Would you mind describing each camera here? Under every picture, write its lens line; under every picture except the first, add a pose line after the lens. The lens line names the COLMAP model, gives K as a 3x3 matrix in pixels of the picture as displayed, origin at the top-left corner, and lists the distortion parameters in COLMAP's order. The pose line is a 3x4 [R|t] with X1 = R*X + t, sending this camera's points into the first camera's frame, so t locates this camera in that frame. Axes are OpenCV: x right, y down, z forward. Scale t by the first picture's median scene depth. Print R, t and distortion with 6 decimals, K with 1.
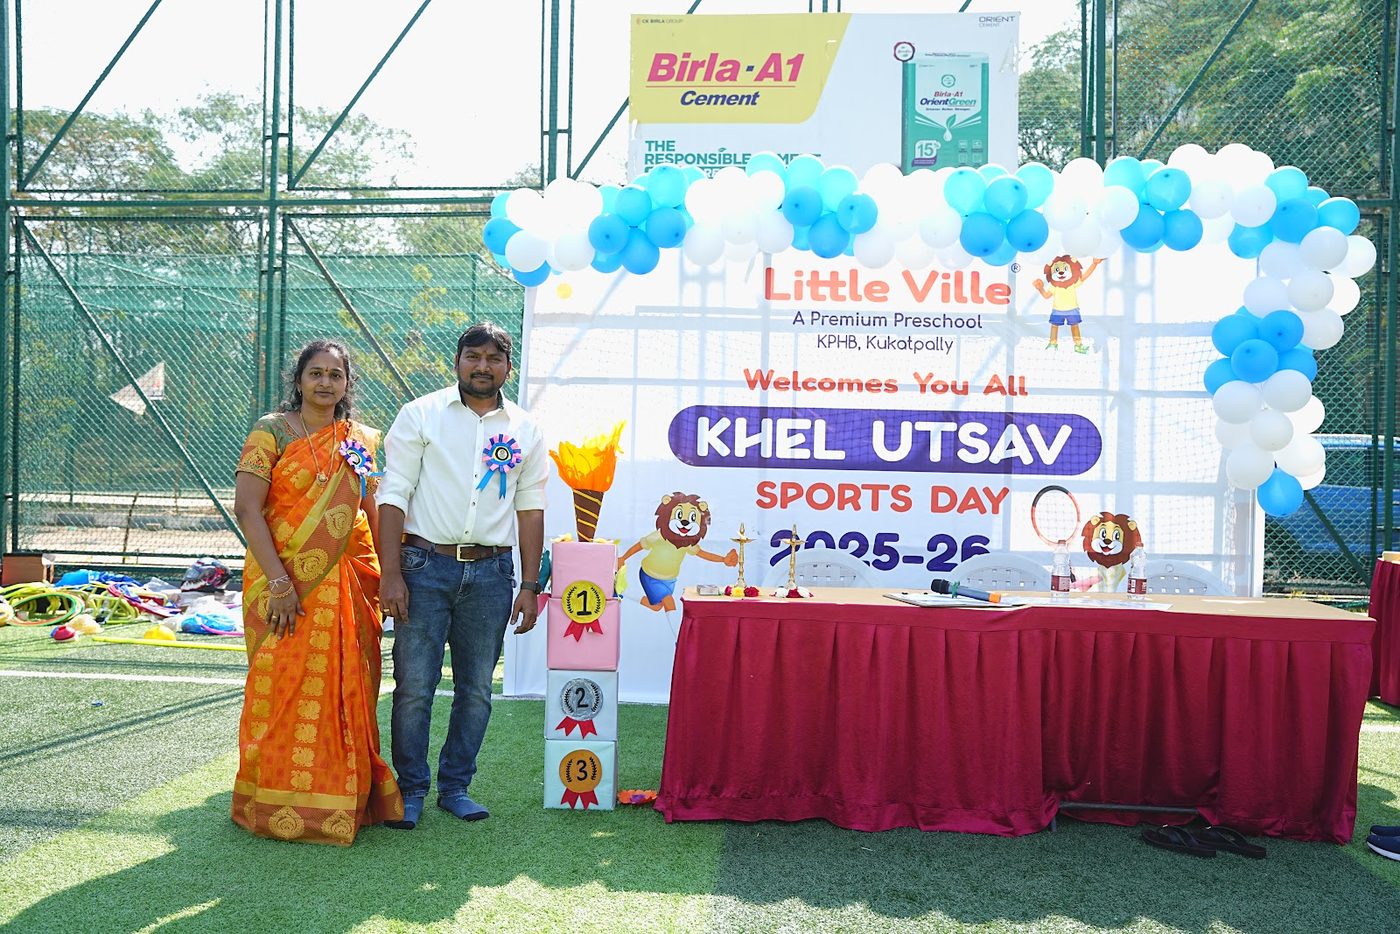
lens RADIAL K [[1731.1, 0, 702.0], [0, 1731.1, 497.8], [0, 0, 1]] dist [-0.030119, 0.439356]
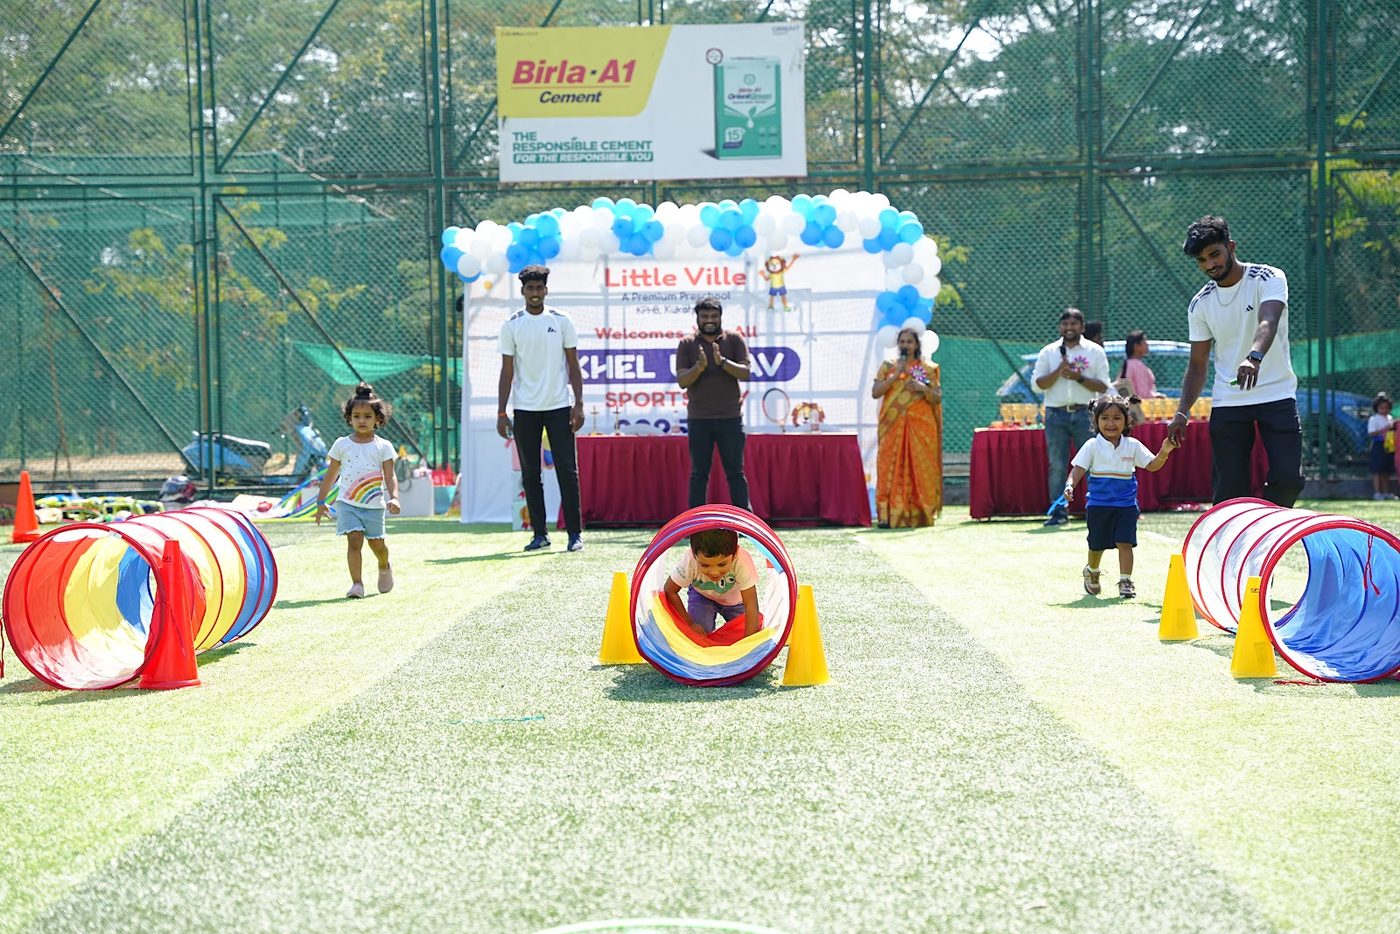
lens RADIAL K [[2097.4, 0, 700.0], [0, 2097.4, 467.0], [0, 0, 1]] dist [0.011212, 0.002651]
pose [[0.997026, -0.040470, 0.065586, -0.014175], [0.039414, 0.999073, 0.017311, 0.032753], [-0.066226, -0.014674, 0.997697, -1.103290]]
